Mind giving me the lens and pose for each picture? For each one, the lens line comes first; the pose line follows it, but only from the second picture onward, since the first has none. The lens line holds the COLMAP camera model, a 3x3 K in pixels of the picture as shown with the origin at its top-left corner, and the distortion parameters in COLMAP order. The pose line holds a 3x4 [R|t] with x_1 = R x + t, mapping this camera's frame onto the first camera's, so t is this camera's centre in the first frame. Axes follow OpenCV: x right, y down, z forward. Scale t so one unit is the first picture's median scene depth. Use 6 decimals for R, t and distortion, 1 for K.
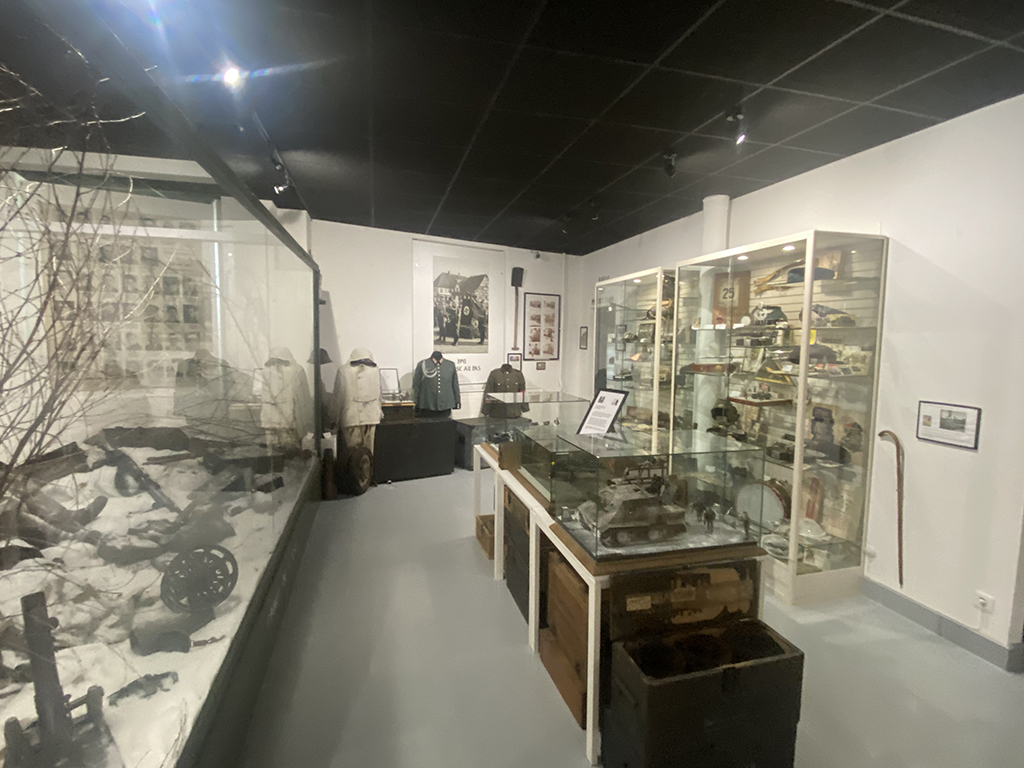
lens RADIAL K [[511.5, 0, 512.0], [0, 511.5, 384.0], [0, 0, 1]] dist [-0.001173, -0.000816]
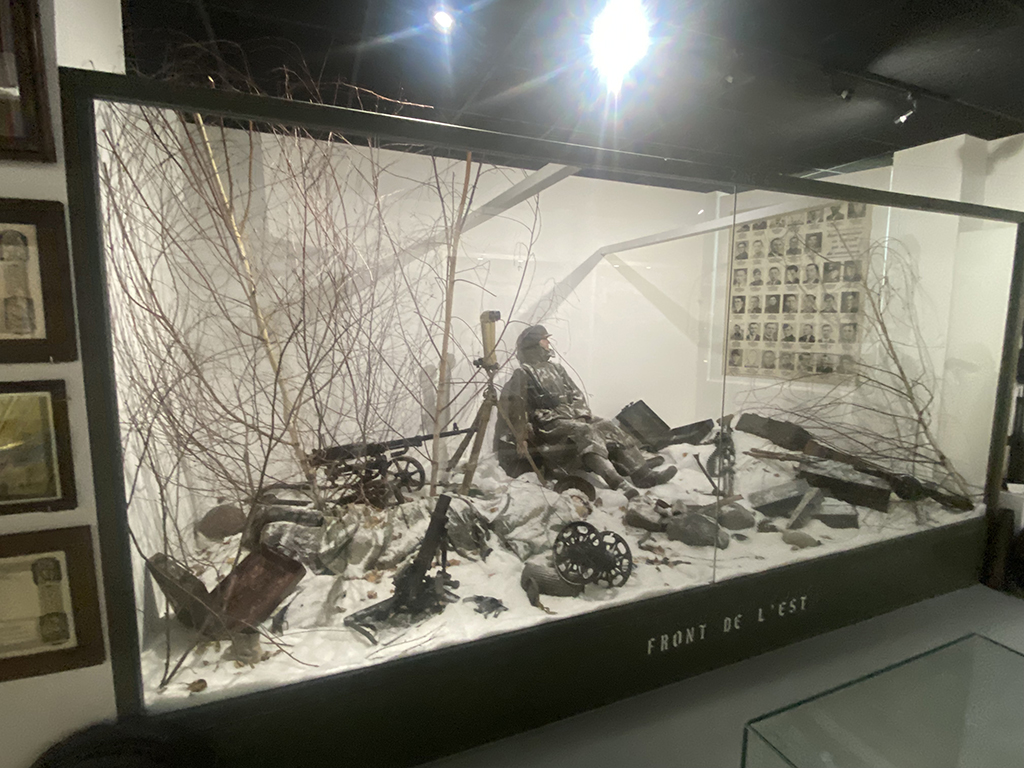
lens RADIAL K [[511.5, 0, 512.0], [0, 511.5, 384.0], [0, 0, 1]] dist [-0.001173, -0.000816]
pose [[0.122671, 0.112835, -0.986012, 0.226865], [-0.100277, 0.989841, 0.100797, -0.036940], [0.987368, 0.086510, 0.132739, 0.417138]]
